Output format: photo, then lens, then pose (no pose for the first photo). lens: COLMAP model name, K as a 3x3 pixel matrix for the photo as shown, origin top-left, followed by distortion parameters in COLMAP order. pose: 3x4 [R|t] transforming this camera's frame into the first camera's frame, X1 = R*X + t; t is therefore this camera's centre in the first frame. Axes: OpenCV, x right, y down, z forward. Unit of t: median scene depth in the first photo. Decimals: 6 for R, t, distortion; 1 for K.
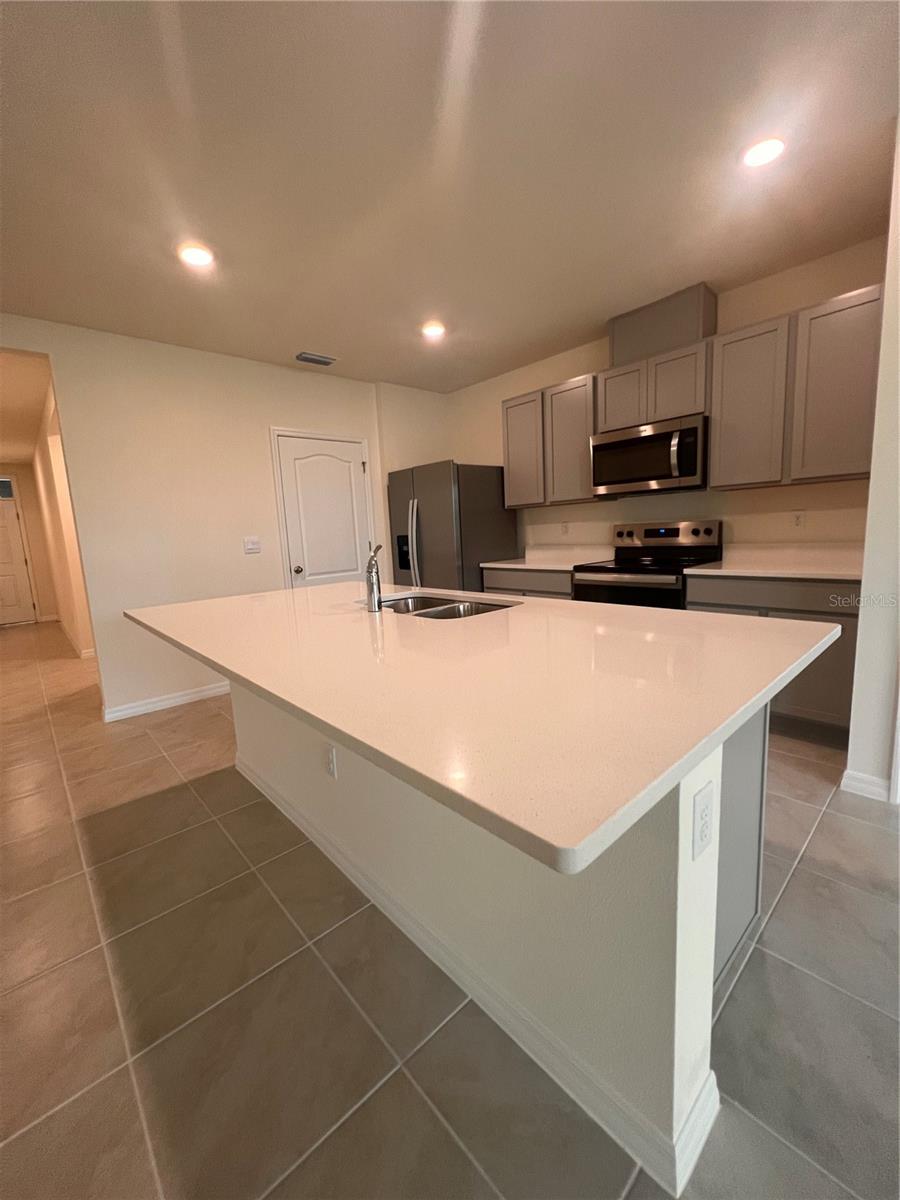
lens RADIAL K [[487.0, 0, 452.4], [0, 487.0, 599.5], [0, 0, 1]] dist [0.002548, 0.000400]
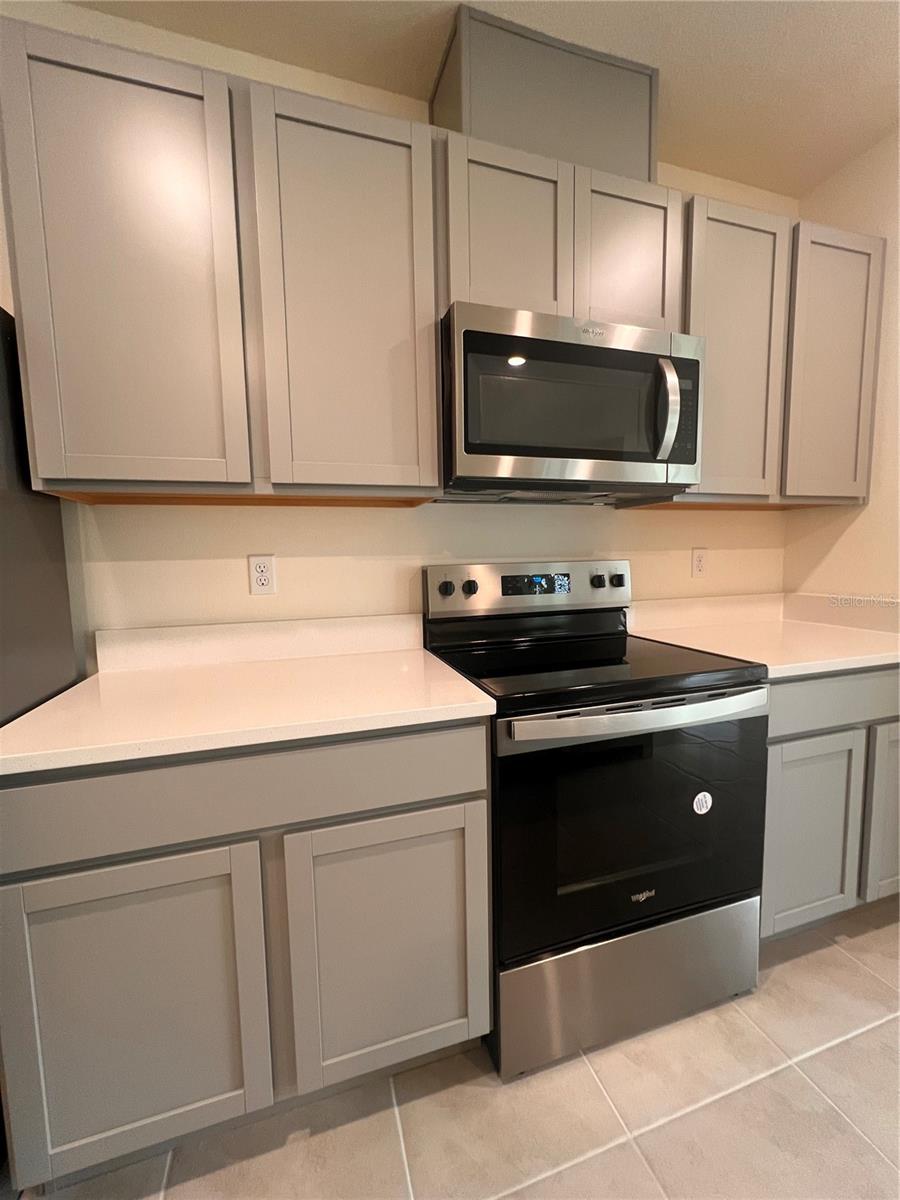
lens RADIAL K [[487.0, 0, 449.7], [0, 487.0, 603.1], [0, 0, 1]] dist [0.002548, 0.000400]
pose [[0.411682, -0.048515, 0.910035, -0.029780], [0.128887, 0.991644, -0.005440, -0.119140], [-0.902168, 0.119531, 0.414495, 0.828627]]
